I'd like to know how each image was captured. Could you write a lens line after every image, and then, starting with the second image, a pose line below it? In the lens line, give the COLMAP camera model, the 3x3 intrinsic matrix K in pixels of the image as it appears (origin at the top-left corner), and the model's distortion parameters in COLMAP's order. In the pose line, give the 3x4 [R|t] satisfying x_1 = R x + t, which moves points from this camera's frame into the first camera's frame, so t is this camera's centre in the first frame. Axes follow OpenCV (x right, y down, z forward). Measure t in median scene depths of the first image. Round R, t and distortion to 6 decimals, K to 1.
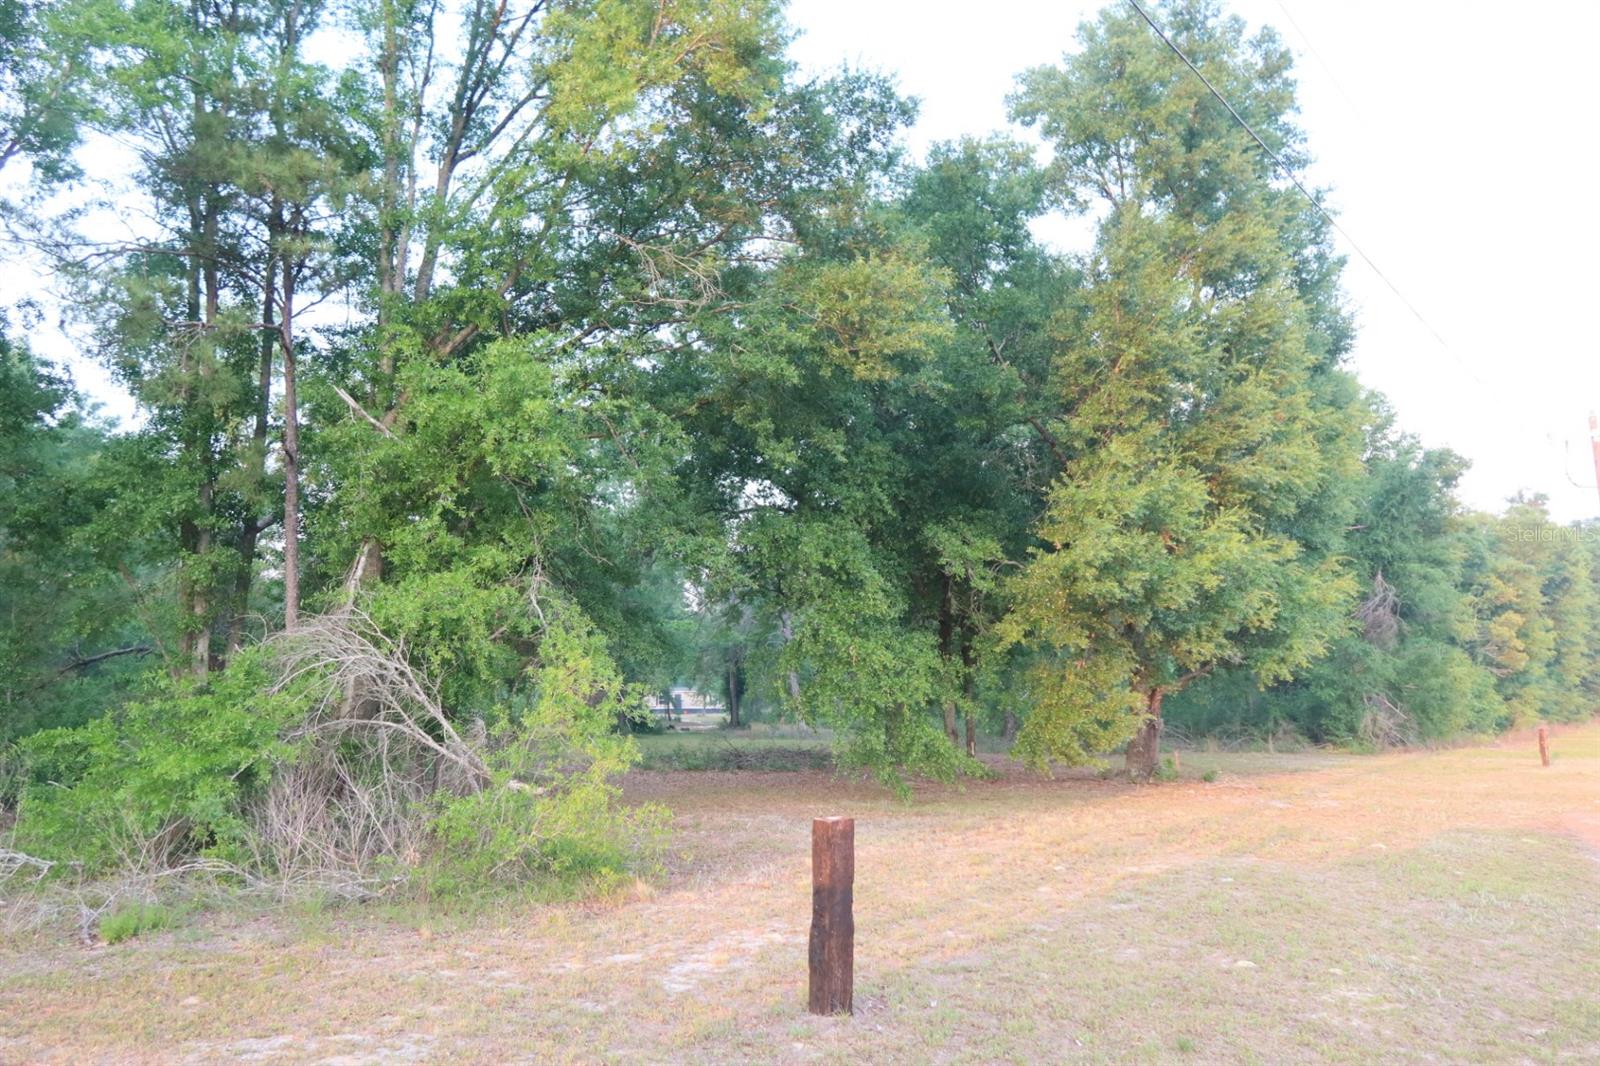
lens RADIAL K [[1101.0, 0, 805.7], [0, 1101.0, 535.1], [0, 0, 1]] dist [-0.028939, 0.012381]
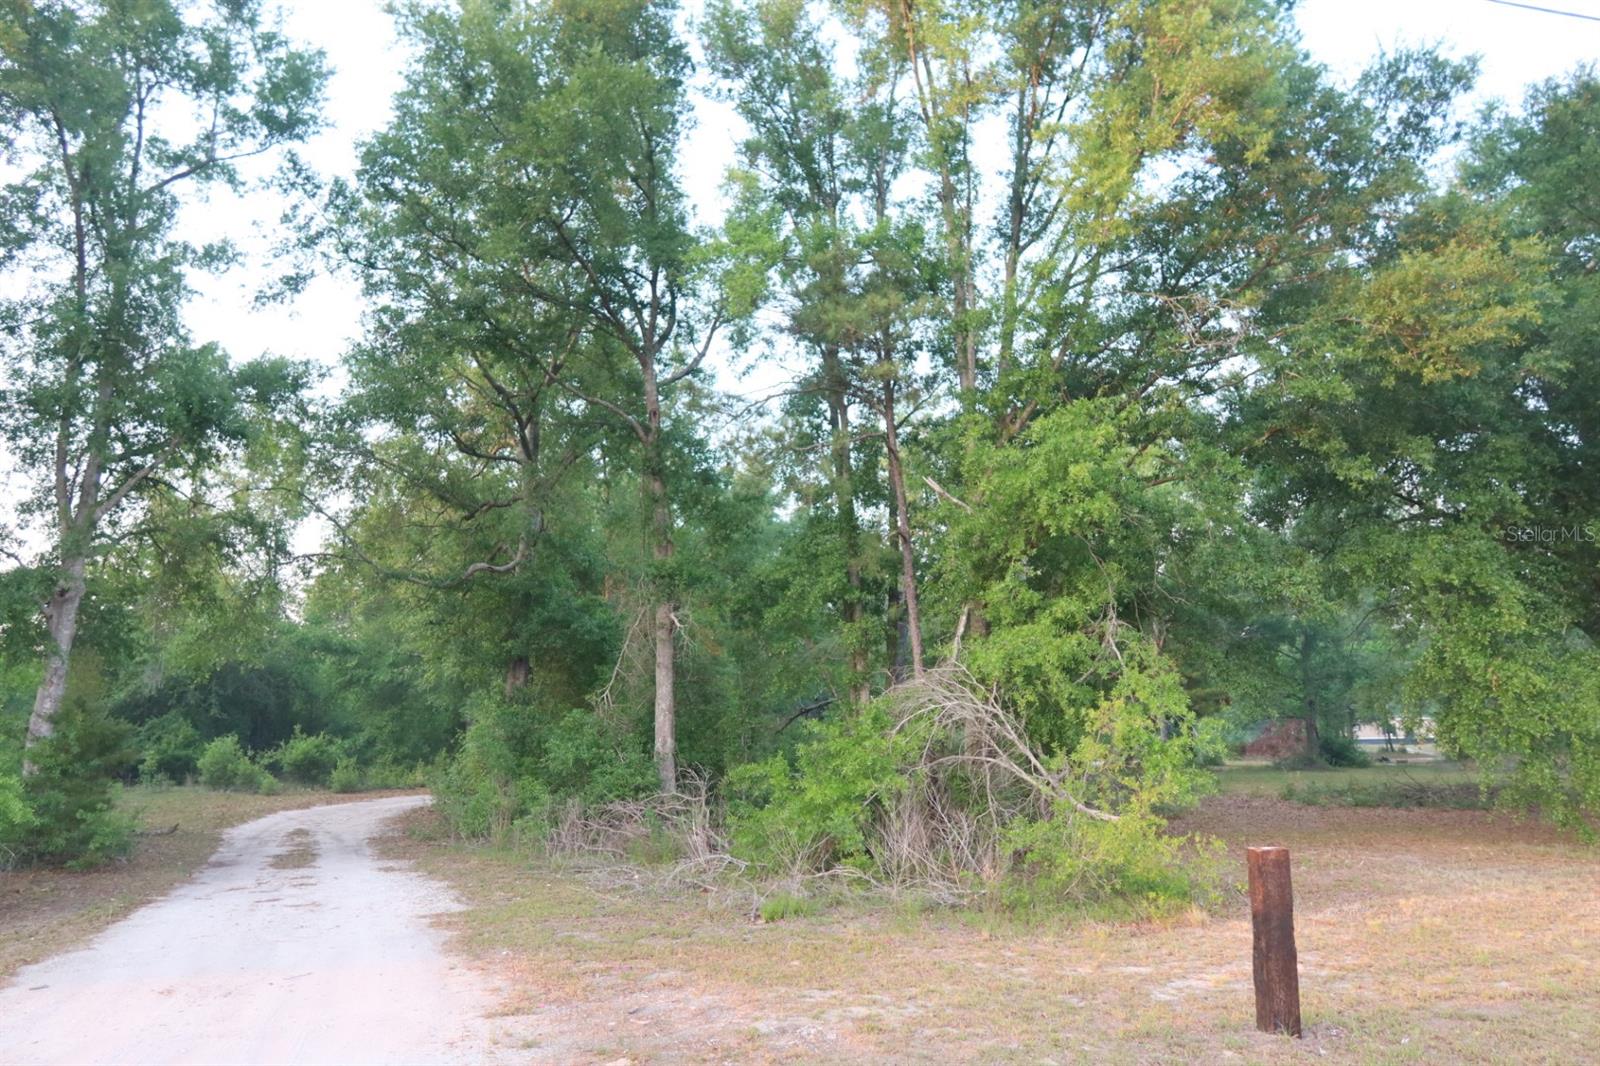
lens RADIAL K [[1101.0, 0, 805.7], [0, 1101.0, 535.1], [0, 0, 1]] dist [-0.028939, 0.012381]
pose [[0.812697, -0.116782, -0.570864, 0.139615], [0.100063, 0.993127, -0.060713, -0.011514], [0.574031, -0.007782, 0.818797, -0.057770]]
